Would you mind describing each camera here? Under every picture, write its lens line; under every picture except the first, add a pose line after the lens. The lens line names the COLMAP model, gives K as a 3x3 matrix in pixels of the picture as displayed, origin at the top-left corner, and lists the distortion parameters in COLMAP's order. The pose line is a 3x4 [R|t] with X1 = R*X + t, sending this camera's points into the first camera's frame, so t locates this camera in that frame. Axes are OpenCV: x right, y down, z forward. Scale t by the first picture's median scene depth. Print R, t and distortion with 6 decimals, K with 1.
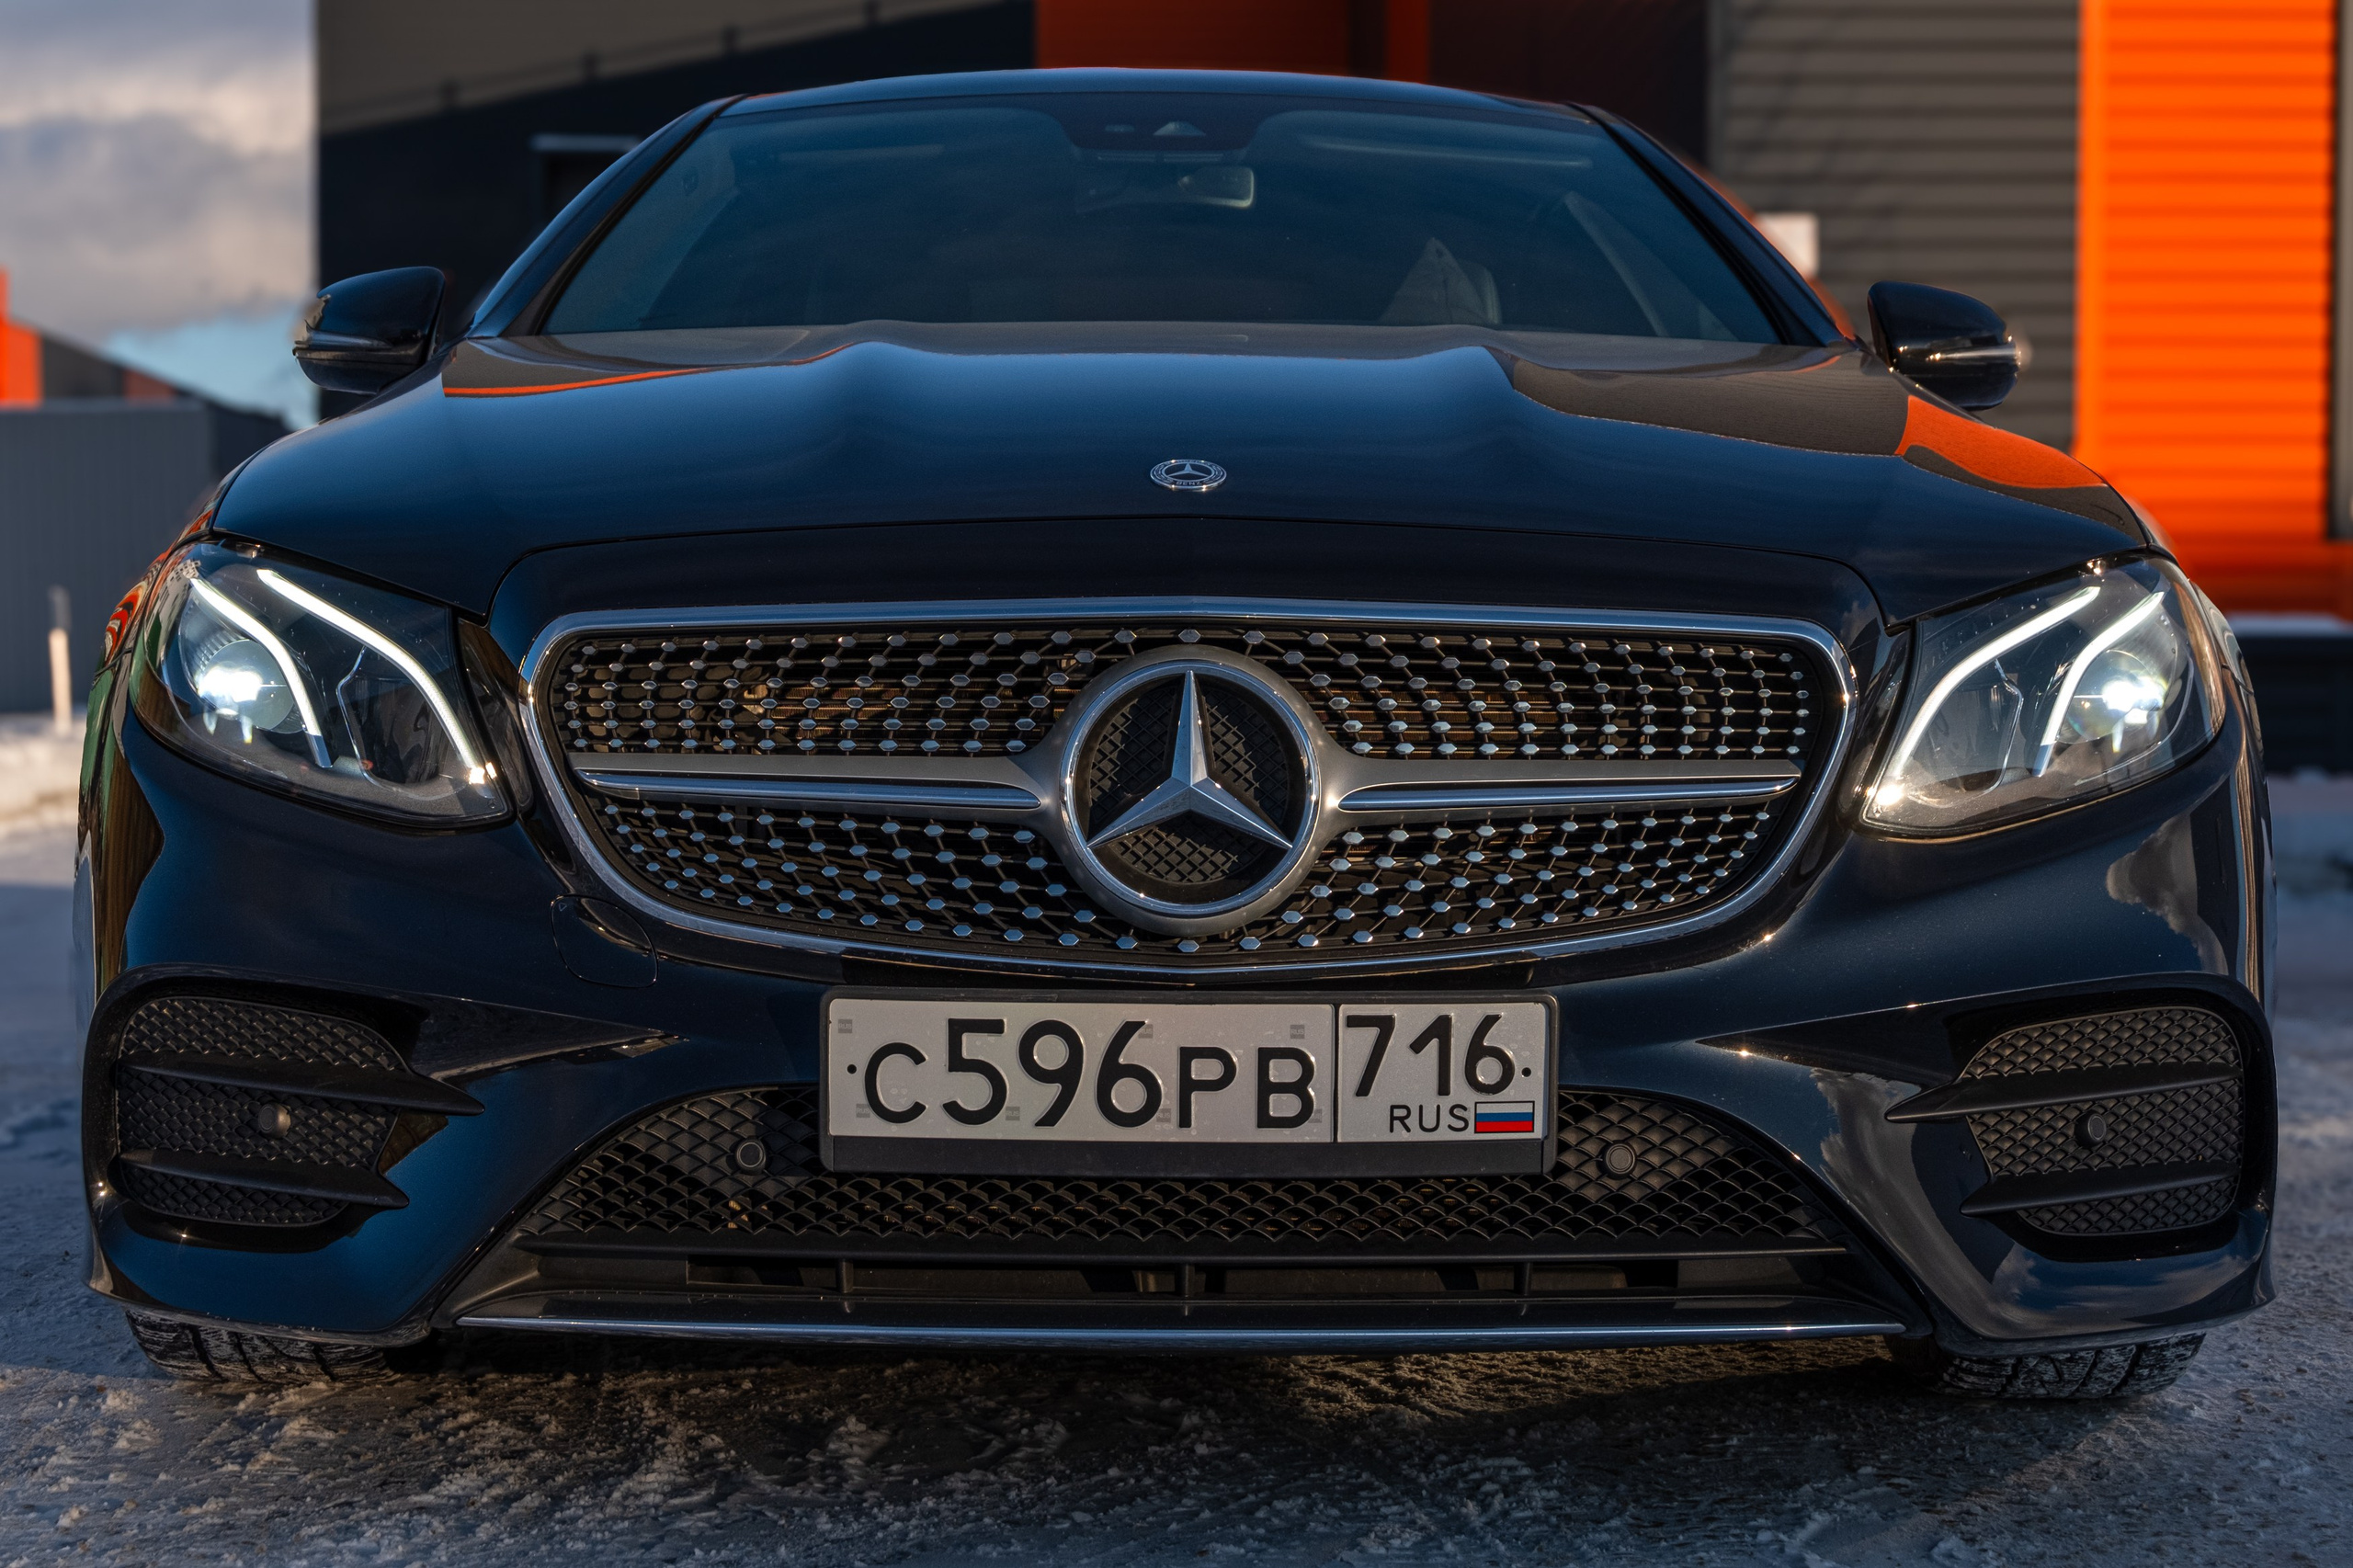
lens RADIAL K [[3353.3, 0, 1176.5], [0, 3353.3, 784.0], [0, 0, 1]] dist [-0.012269, -0.020256]
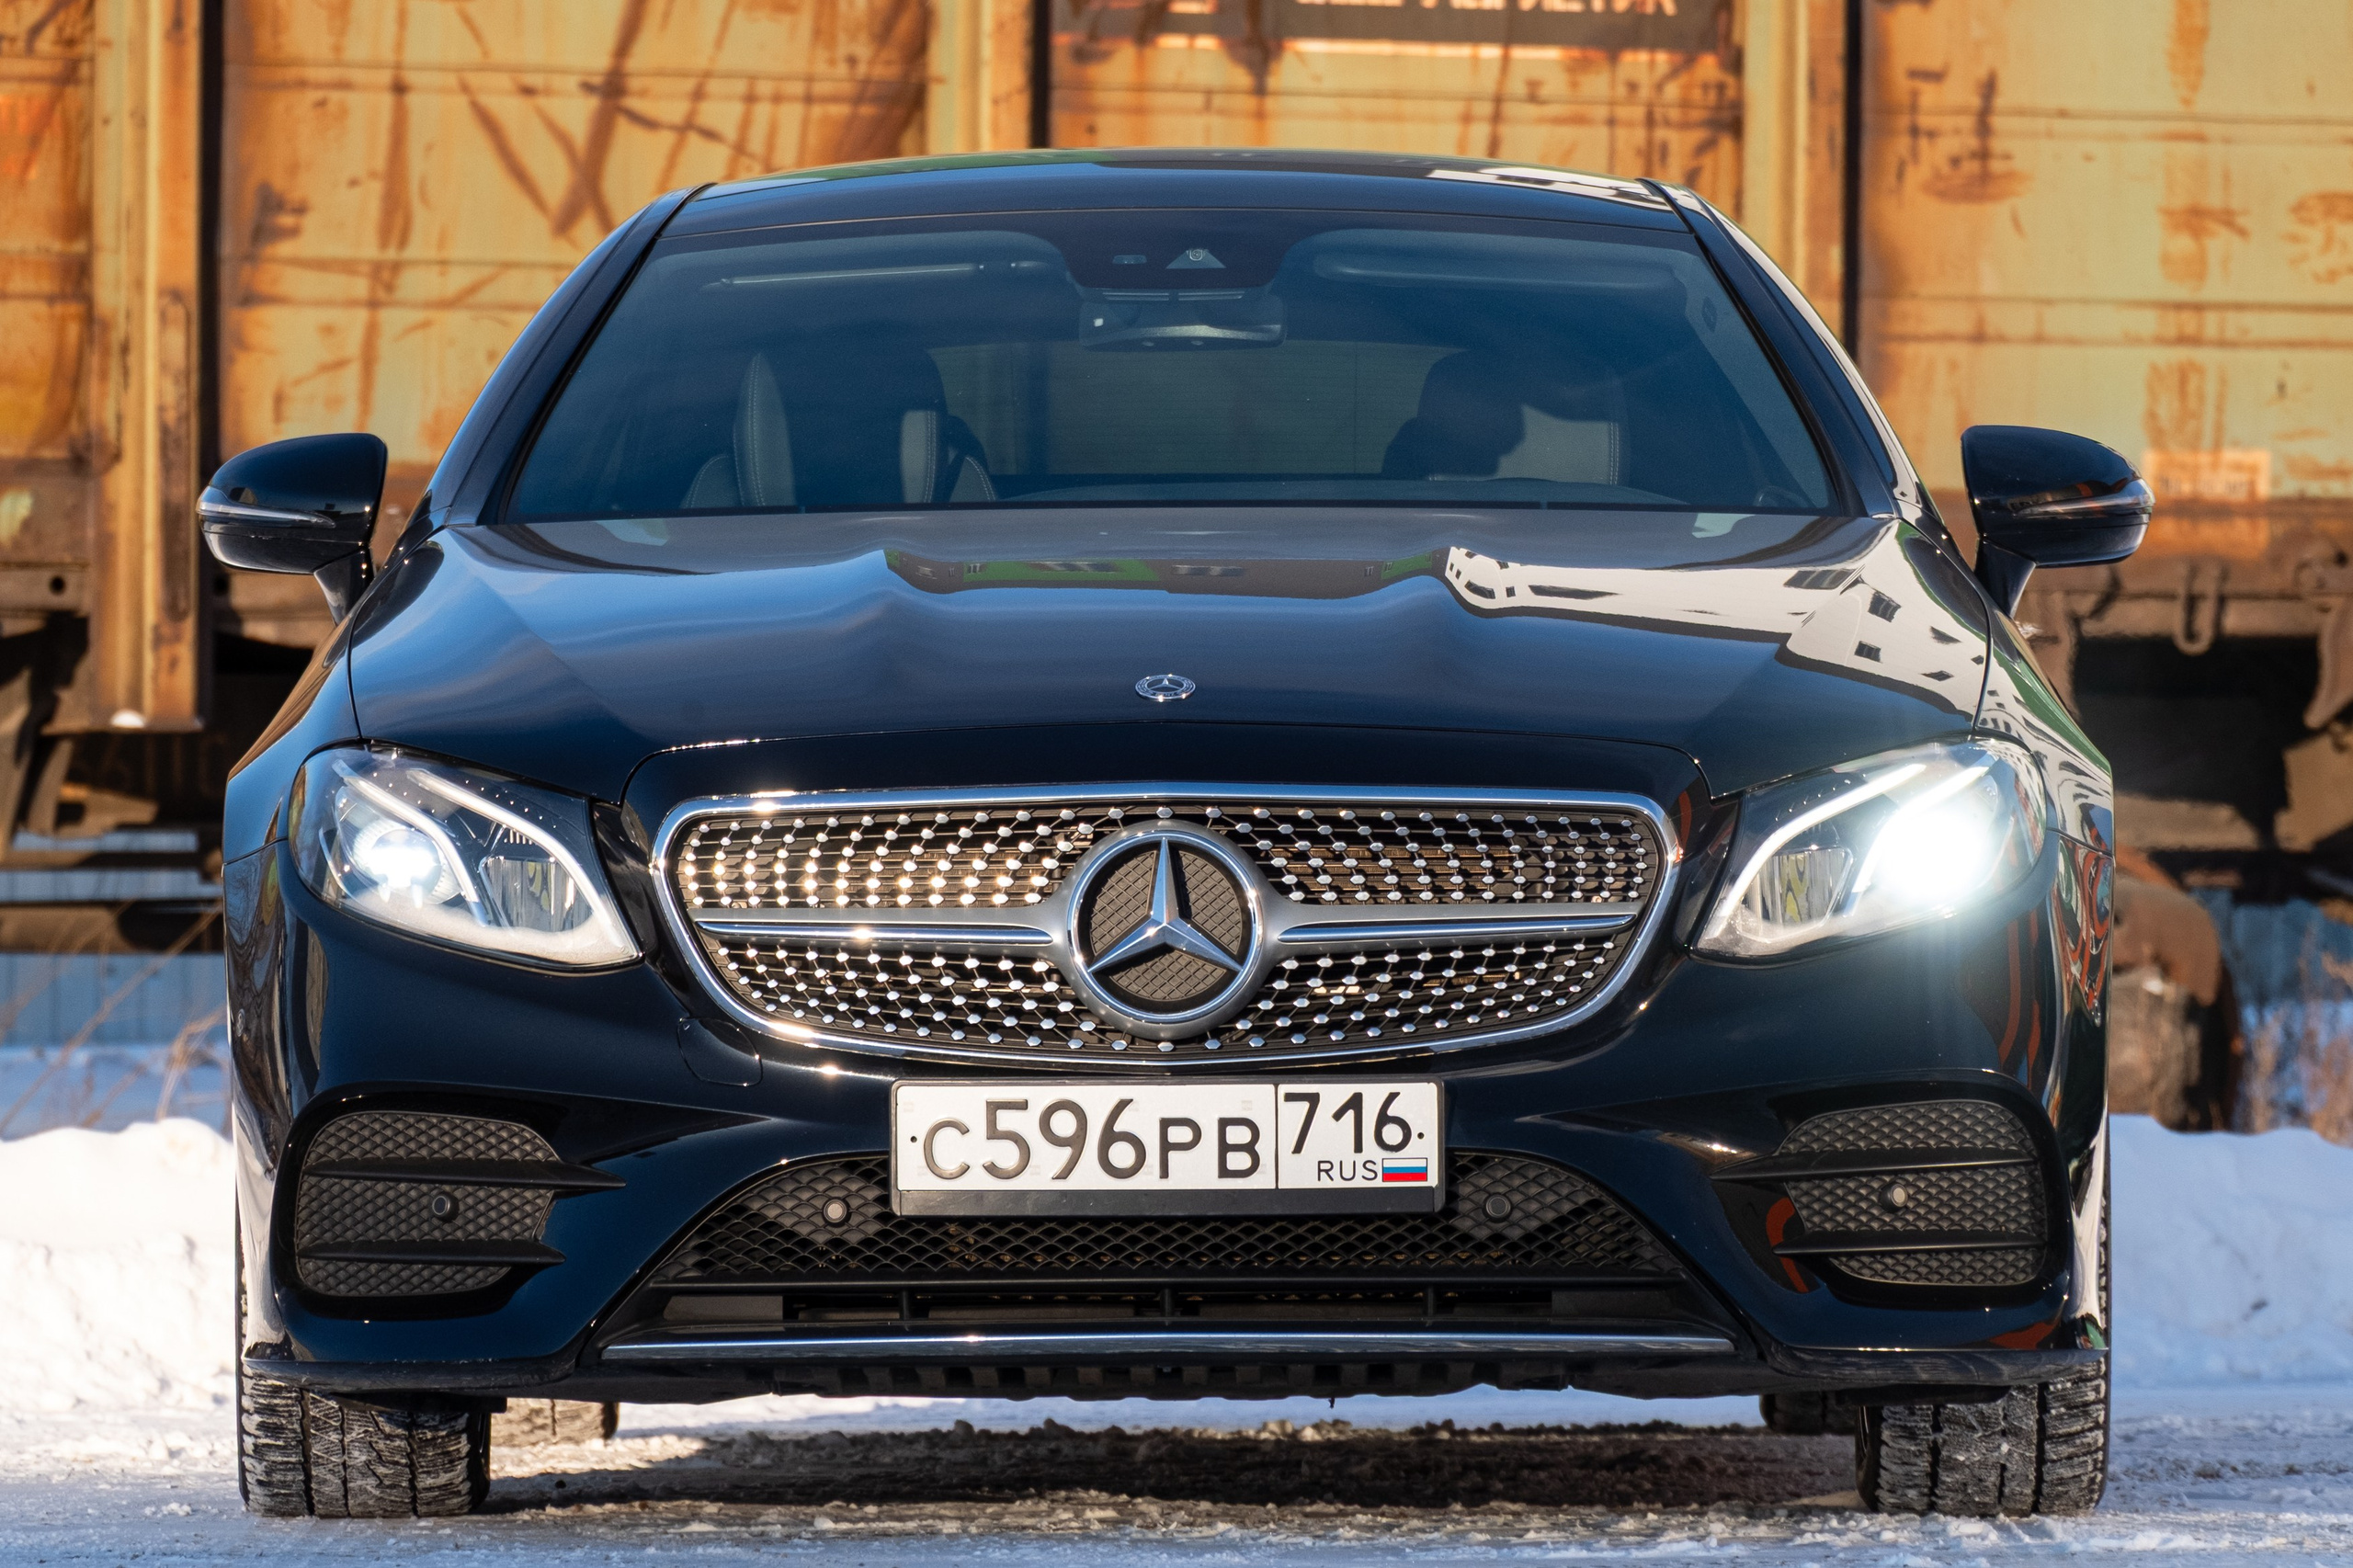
lens RADIAL K [[16618.3, 0, 1176.5], [0, 16618.3, 784.0], [0, 0, 1]] dist [-0.335993, -11.881240]
pose [[0.999875, -0.014691, 0.005781, -0.028740], [0.014933, 0.998898, -0.044493, 0.238889], [-0.005121, 0.044574, 0.998993, -5.602832]]
